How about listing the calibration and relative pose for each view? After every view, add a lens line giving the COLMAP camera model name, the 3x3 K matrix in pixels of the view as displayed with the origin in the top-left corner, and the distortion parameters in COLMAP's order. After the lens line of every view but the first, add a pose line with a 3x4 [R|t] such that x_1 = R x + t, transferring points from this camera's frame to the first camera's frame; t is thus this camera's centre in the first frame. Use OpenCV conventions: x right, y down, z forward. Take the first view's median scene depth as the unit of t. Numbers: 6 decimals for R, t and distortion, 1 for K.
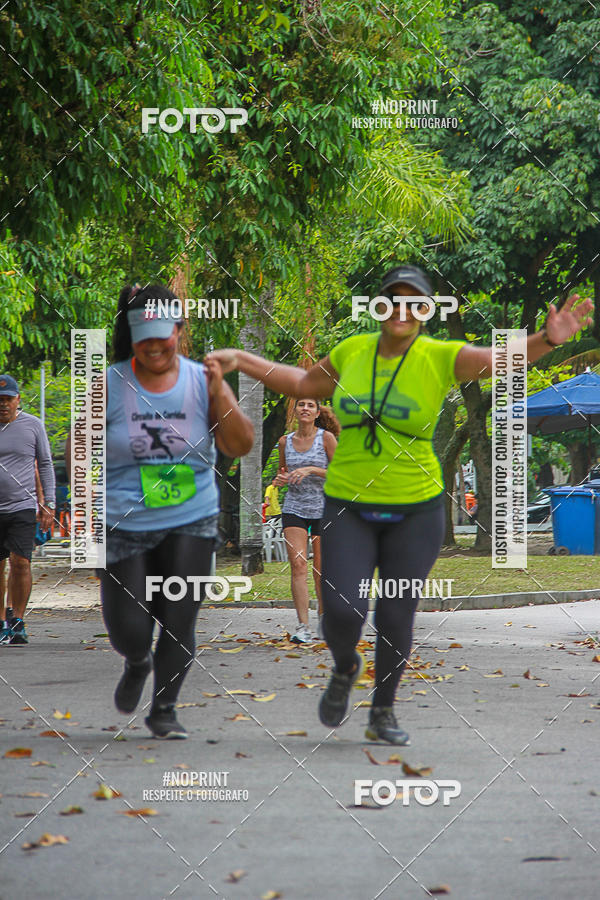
lens RADIAL K [[4475.3, 0, 306.9], [0, 4475.3, 432.2], [0, 0, 1]] dist [1.857601, 0.000000]
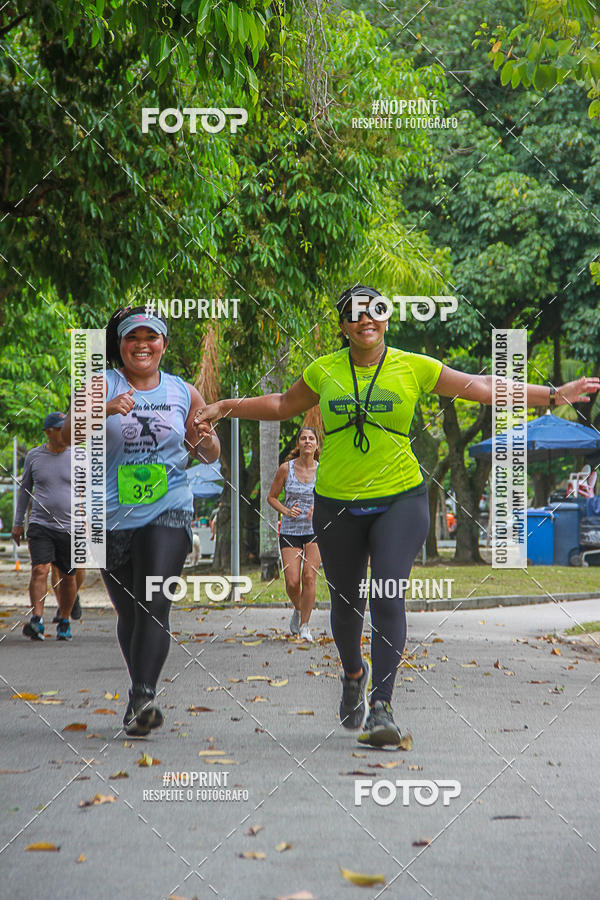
lens RADIAL K [[4475.3, 0, 295.9], [0, 4475.3, 434.6], [0, 0, 1]] dist [1.857601, 0.000000]
pose [[0.999984, 0.004728, -0.003138, -0.001475], [-0.004738, 0.999984, -0.003070, -0.003891], [0.003124, 0.003085, 0.999990, -0.206490]]
